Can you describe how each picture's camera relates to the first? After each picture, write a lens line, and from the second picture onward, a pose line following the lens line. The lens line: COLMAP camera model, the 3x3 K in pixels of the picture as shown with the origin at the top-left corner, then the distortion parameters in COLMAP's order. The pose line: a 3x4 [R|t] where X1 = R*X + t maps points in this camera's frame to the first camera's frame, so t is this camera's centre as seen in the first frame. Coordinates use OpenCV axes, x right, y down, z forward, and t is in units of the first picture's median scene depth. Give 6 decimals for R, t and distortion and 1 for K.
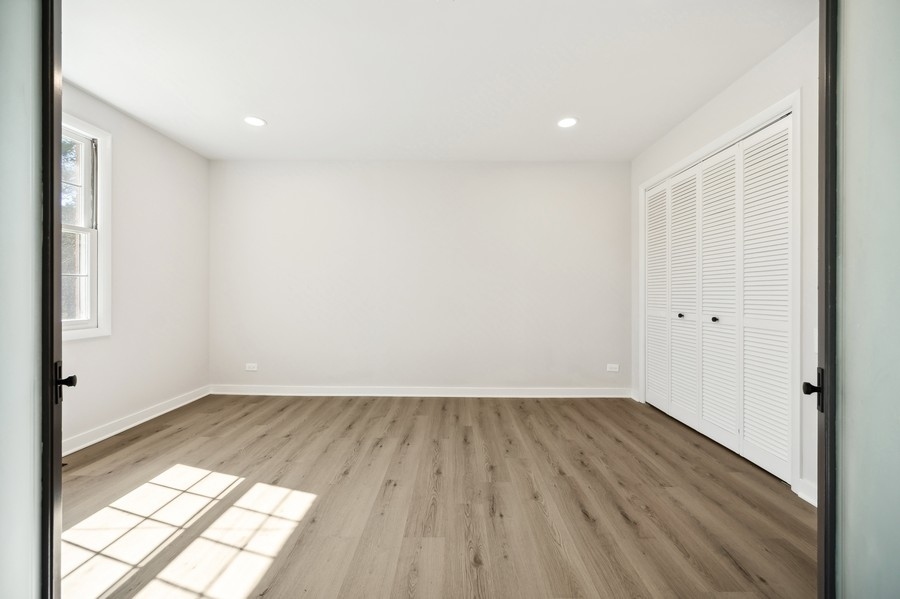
lens RADIAL K [[358.5, 0, 446.8], [0, 358.5, 295.2], [0, 0, 1]] dist [-0.000497, -0.000468]
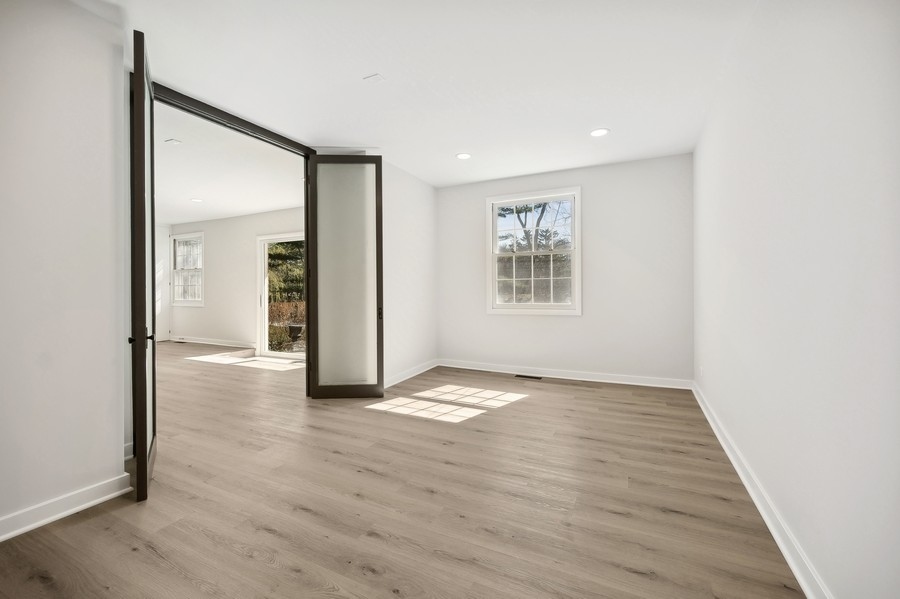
lens RADIAL K [[358.5, 0, 443.9], [0, 358.5, 291.7], [0, 0, 1]] dist [-0.000497, -0.000468]
pose [[-0.416326, 0.006434, -0.909193, 0.917721], [0.001307, 0.999978, 0.006478, 0.002512], [0.909214, 0.001508, -0.416325, 1.434471]]
